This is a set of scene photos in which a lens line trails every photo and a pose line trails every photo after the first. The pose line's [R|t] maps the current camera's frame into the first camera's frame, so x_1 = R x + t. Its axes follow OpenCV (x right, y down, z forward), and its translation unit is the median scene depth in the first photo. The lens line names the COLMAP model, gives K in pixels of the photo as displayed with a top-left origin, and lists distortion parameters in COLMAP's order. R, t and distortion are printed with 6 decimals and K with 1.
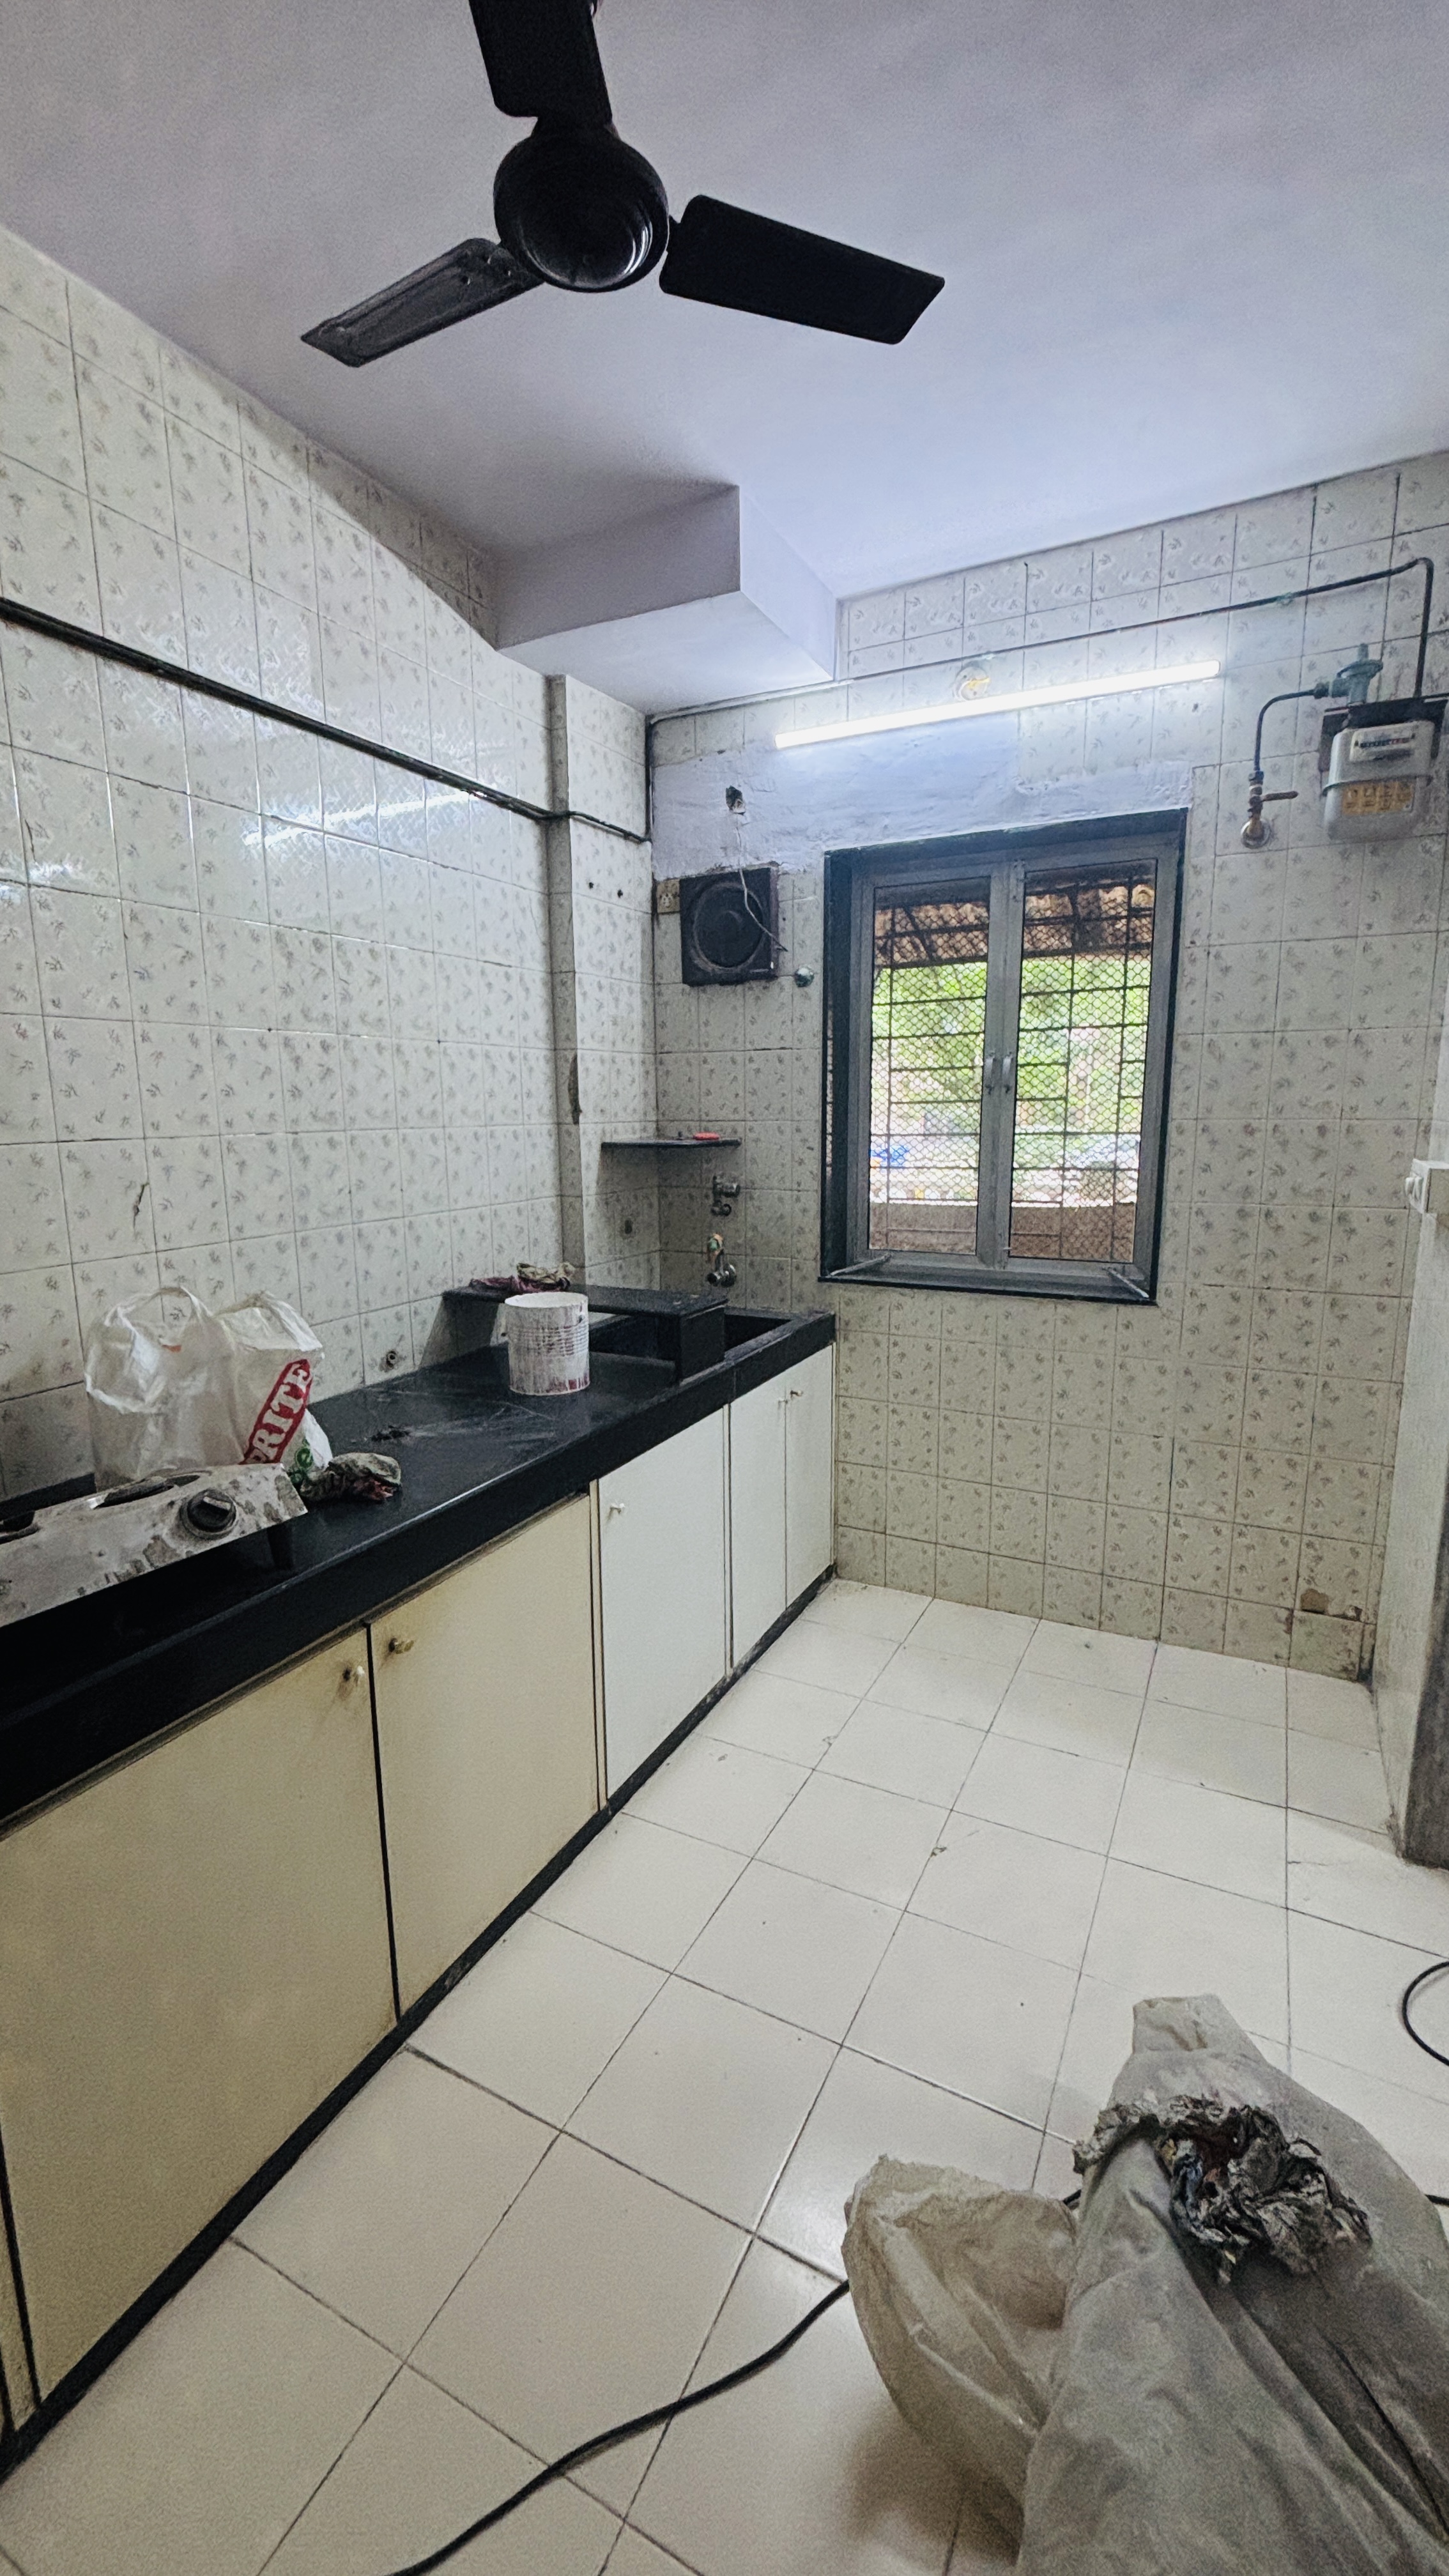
lens RADIAL K [[1035.6, 0, 726.8], [0, 1035.6, 1286.4], [0, 0, 1]] dist [-0.001655, -0.000041]
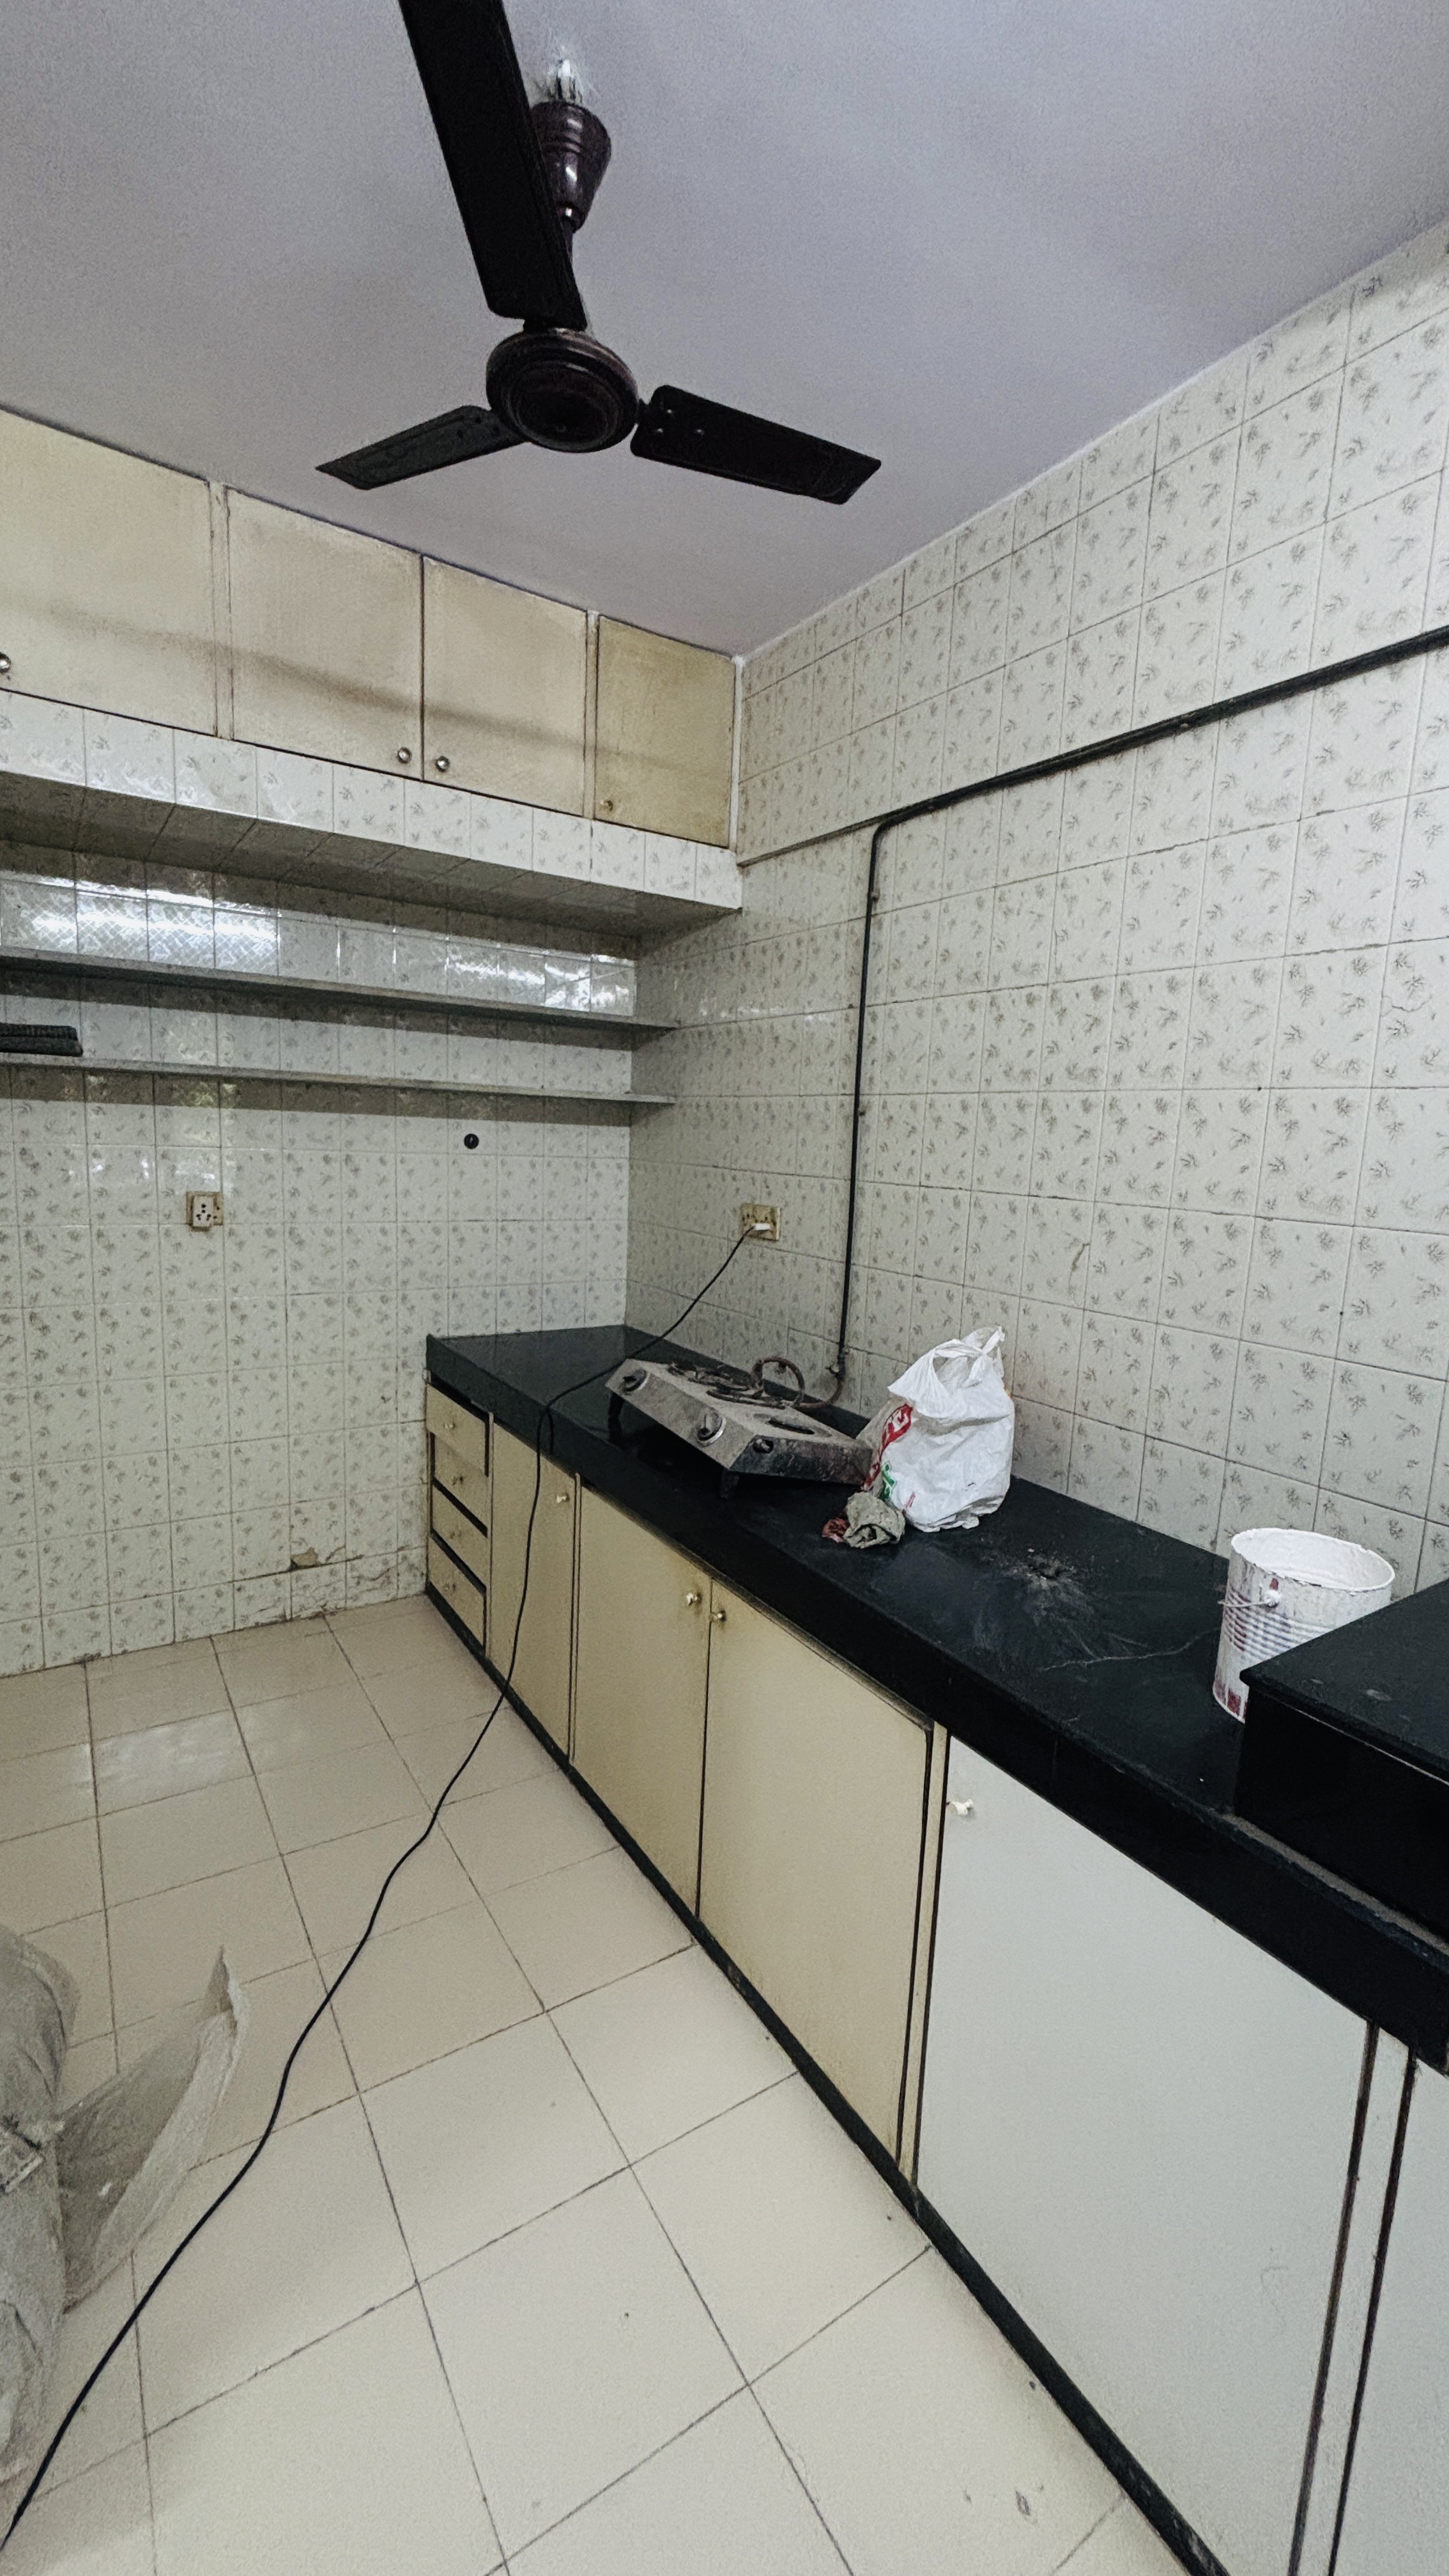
lens RADIAL K [[1035.6, 0, 727.6], [0, 1035.6, 1286.2], [0, 0, 1]] dist [-0.001655, -0.000041]
pose [[-0.504472, 0.112385, -0.856083, 0.493175], [-0.194873, 0.951090, 0.239692, -0.223045], [0.841149, 0.287746, -0.457898, 1.111444]]
